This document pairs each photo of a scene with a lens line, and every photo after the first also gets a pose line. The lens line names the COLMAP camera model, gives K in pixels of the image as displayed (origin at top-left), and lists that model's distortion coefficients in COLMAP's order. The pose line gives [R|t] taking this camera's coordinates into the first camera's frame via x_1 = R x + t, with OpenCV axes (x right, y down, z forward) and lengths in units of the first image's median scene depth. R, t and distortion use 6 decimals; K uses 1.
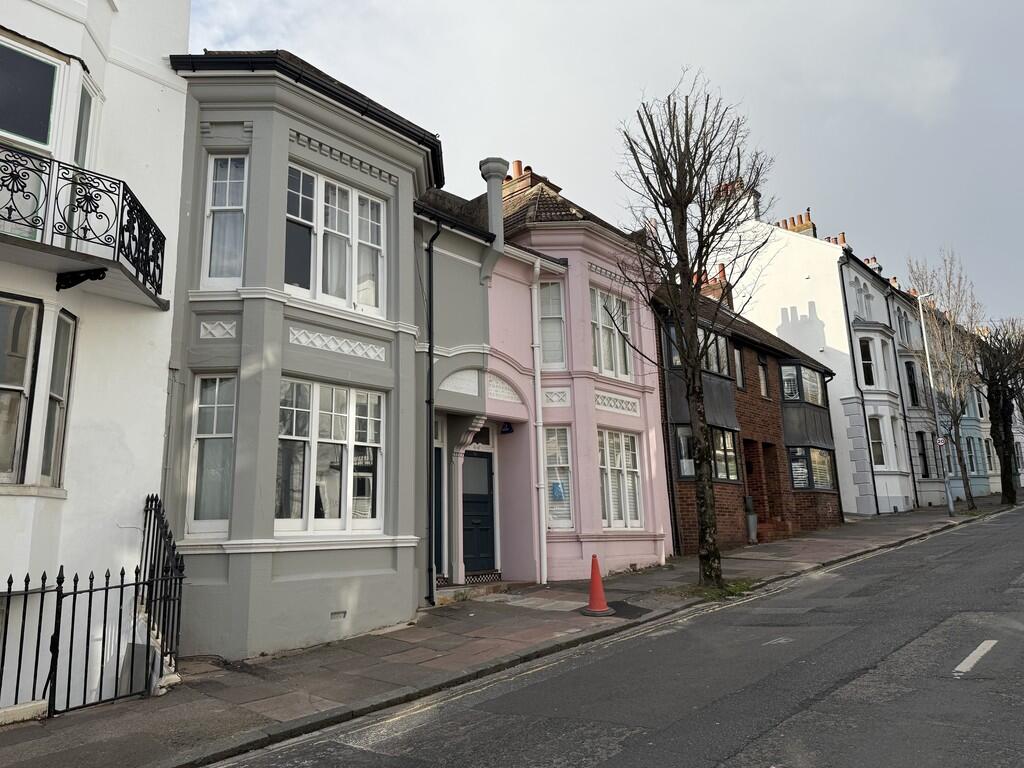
lens RADIAL K [[728.3, 0, 509.2], [0, 728.3, 387.5], [0, 0, 1]] dist [0.091852, -0.124428]
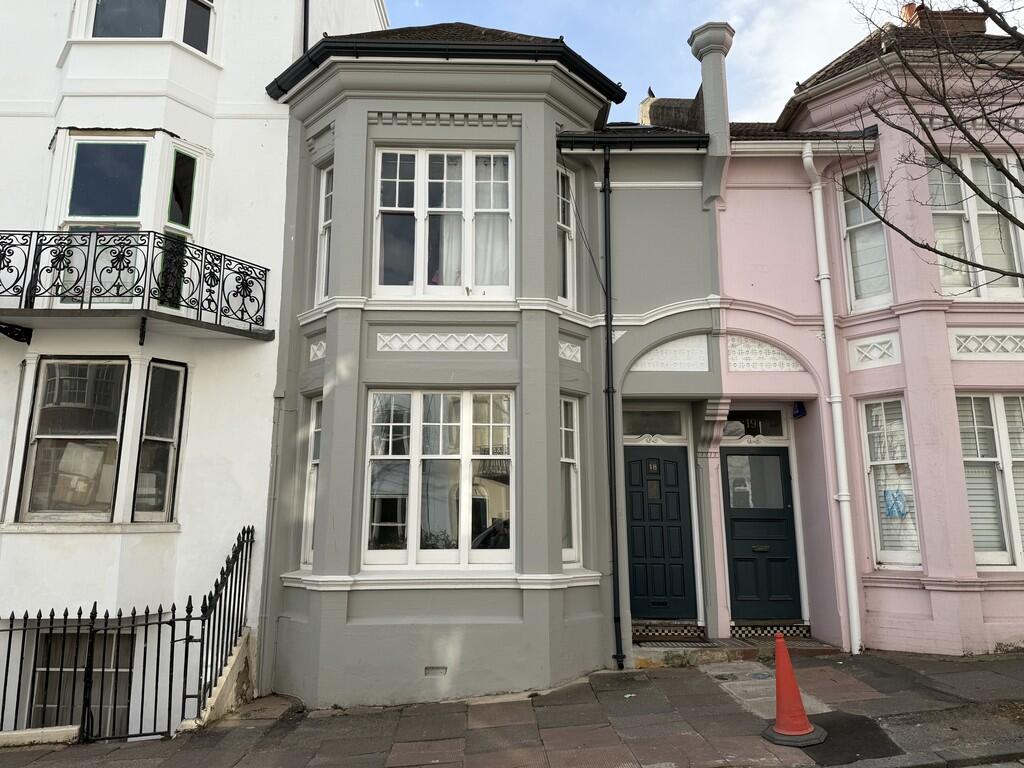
lens RADIAL K [[728.3, 0, 509.2], [0, 728.3, 387.5], [0, 0, 1]] dist [0.091852, -0.124428]
pose [[0.682966, -0.116123, -0.721160, 0.398113], [0.133740, 0.990472, -0.032831, 0.029869], [0.718102, -0.074026, 0.691990, 0.450692]]
